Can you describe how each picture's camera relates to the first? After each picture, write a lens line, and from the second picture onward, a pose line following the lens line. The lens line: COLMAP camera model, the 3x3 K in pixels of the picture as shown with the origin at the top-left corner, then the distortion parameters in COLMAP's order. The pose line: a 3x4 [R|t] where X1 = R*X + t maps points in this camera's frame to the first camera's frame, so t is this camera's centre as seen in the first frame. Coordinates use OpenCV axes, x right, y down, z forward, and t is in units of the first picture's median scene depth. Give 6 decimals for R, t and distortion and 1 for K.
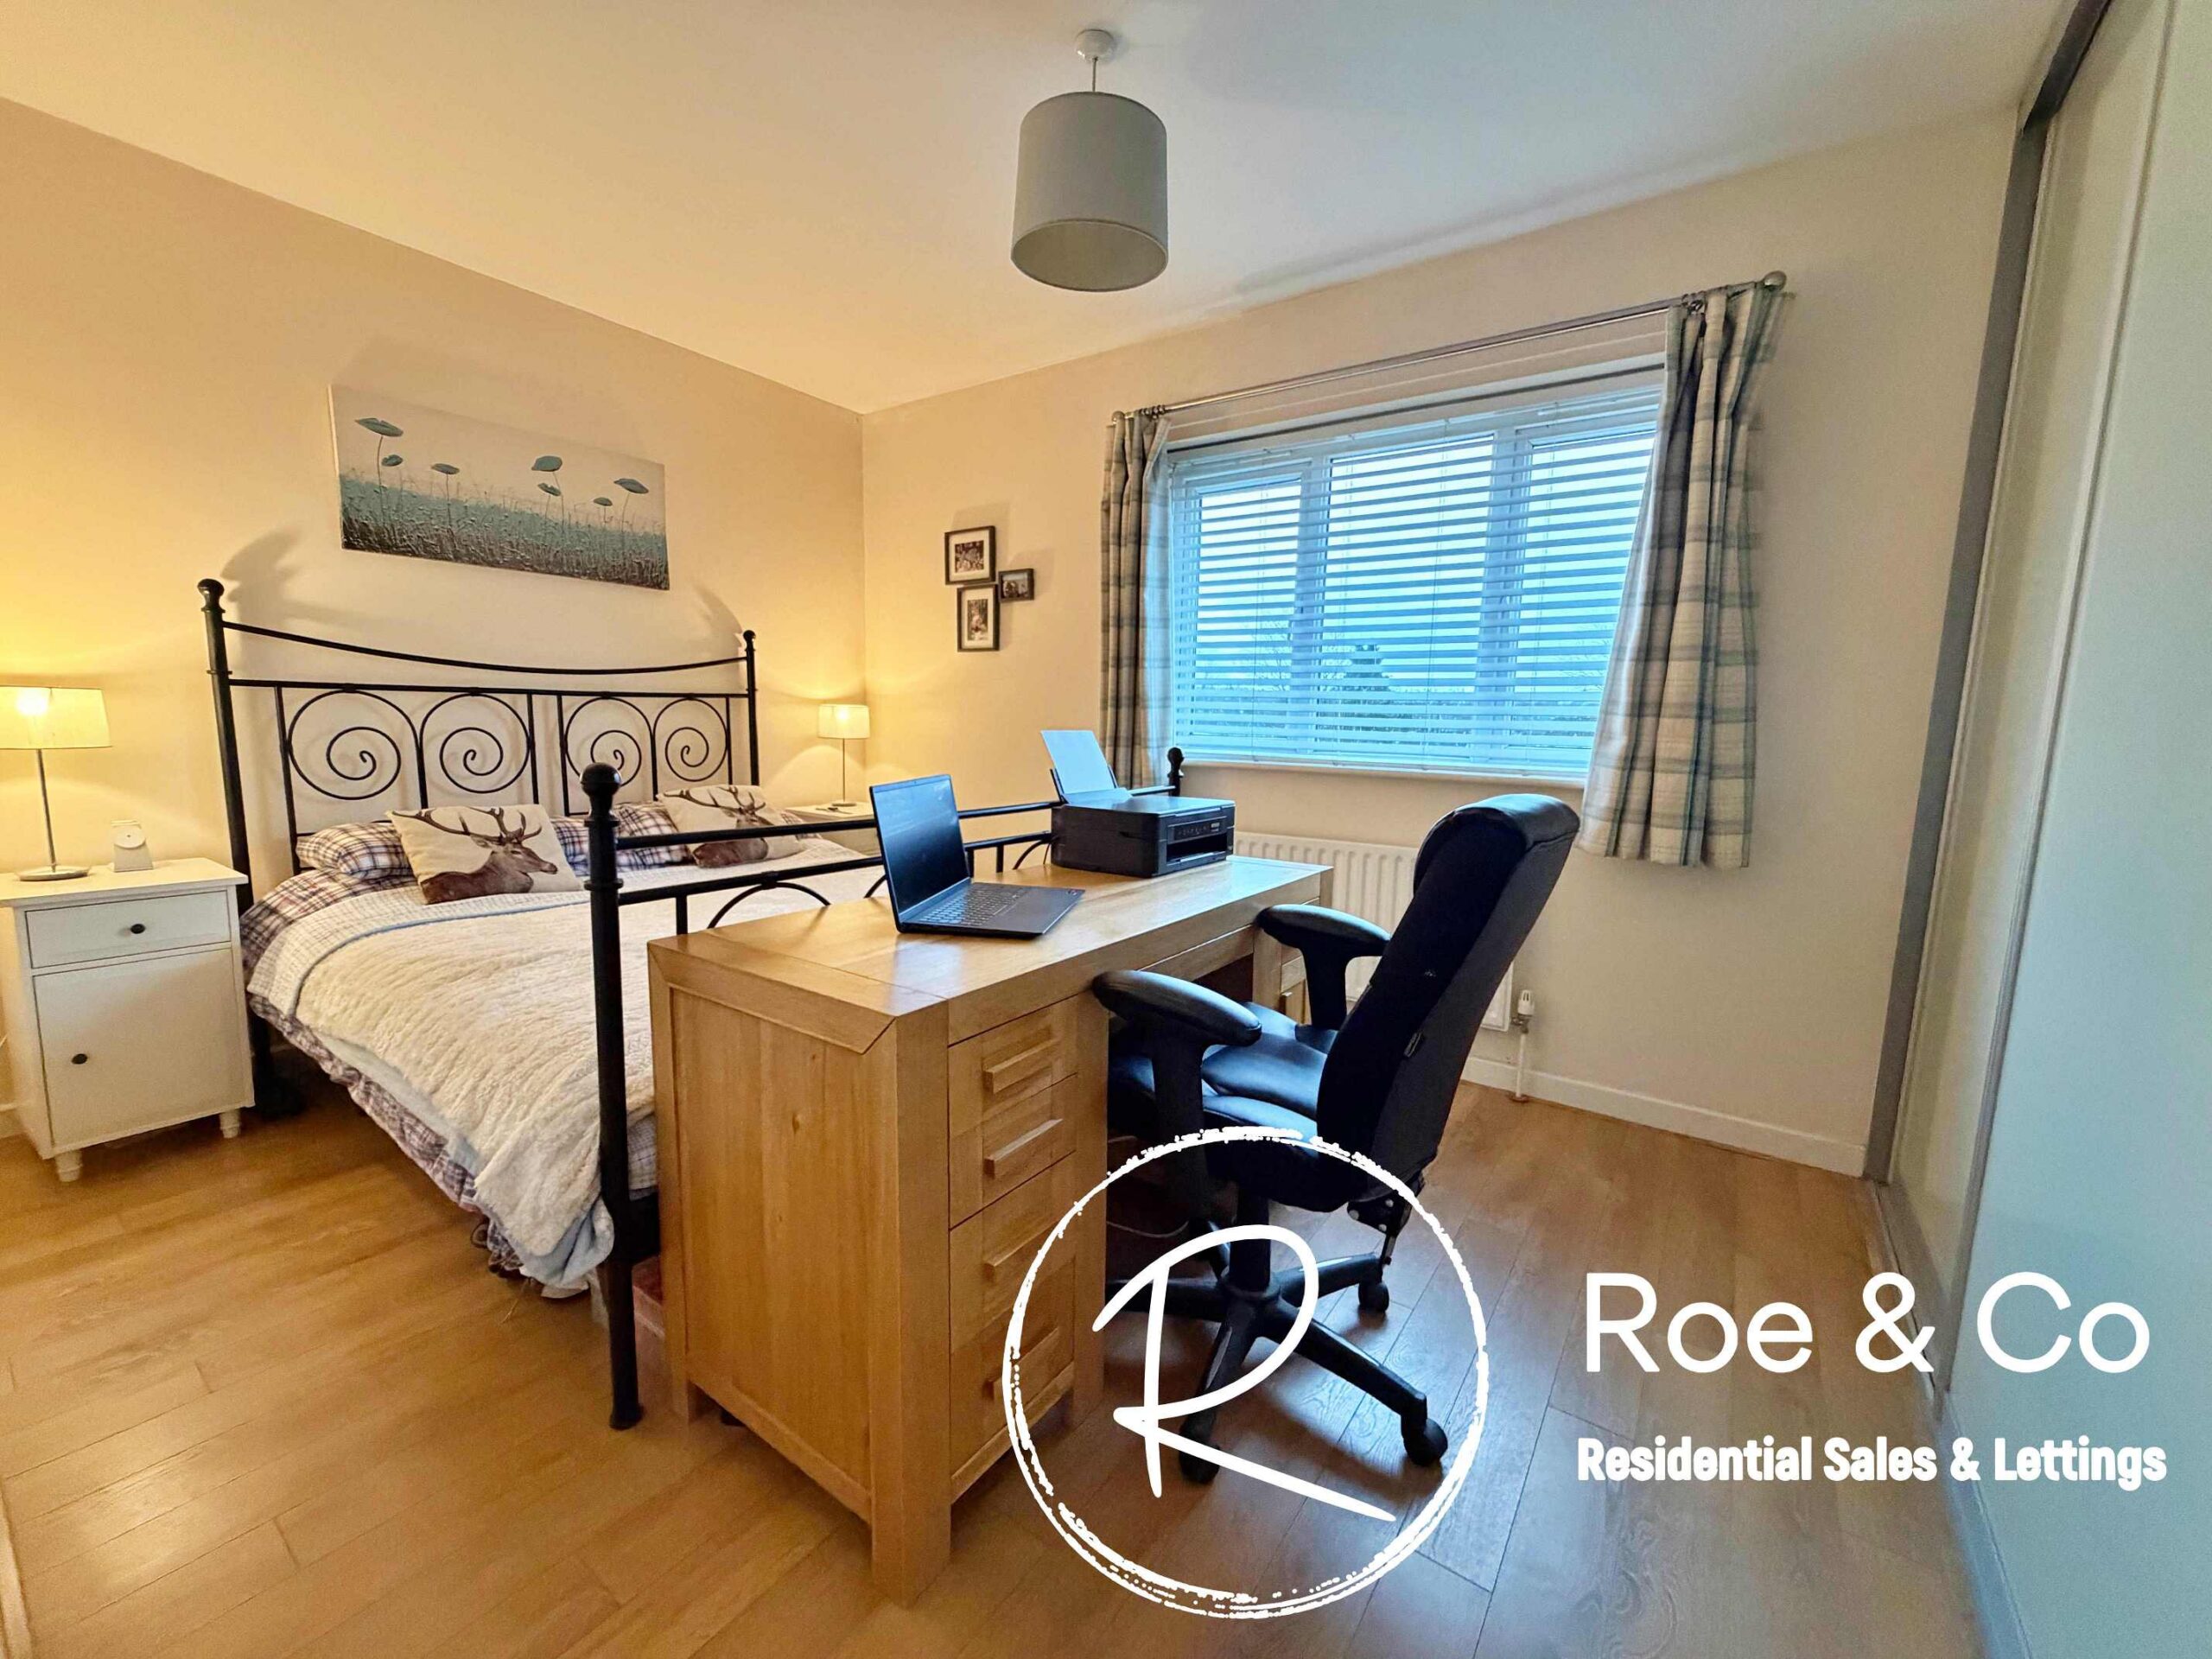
lens RADIAL K [[880.2, 0, 1097.3], [0, 880.2, 825.9], [0, 0, 1]] dist [-0.001126, 0.000143]
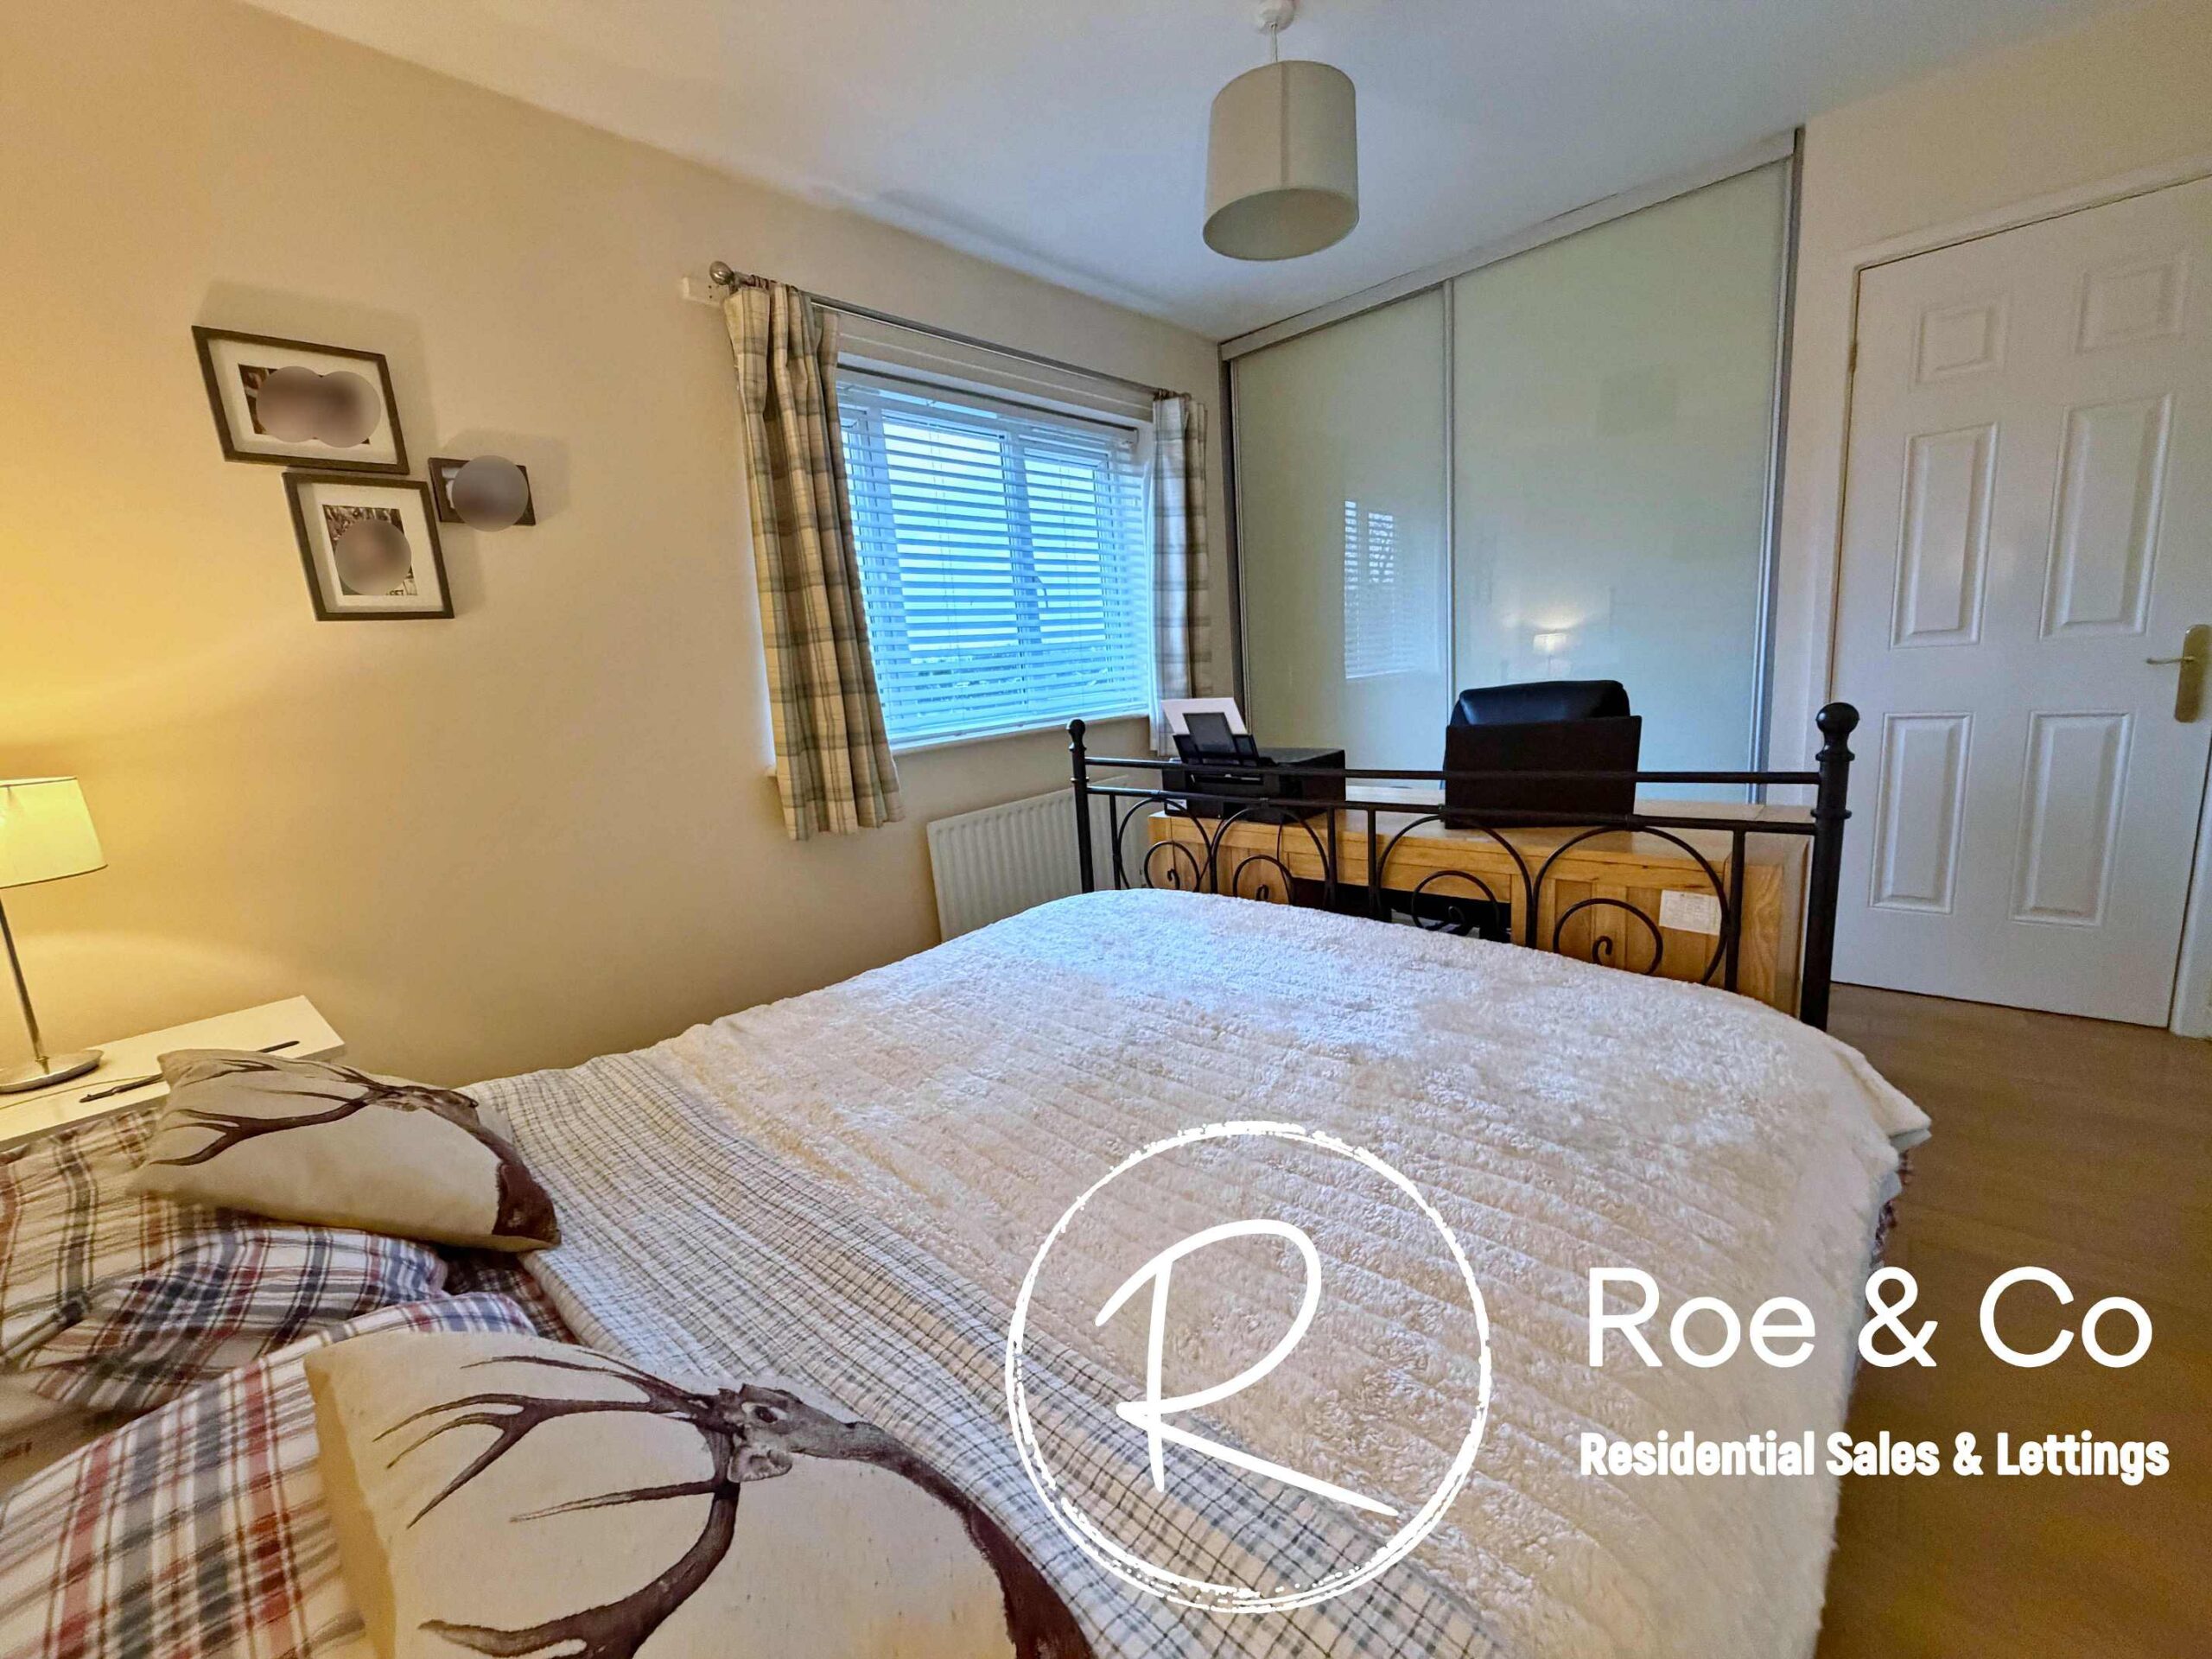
lens RADIAL K [[880.2, 0, 1097.3], [0, 880.2, 825.9], [0, 0, 1]] dist [-0.001126, 0.000143]
pose [[0.108646, -0.216291, 0.970265, -0.595855], [0.204154, 0.960092, 0.191163, -0.108007], [-0.972891, 0.177315, 0.148467, 0.597370]]
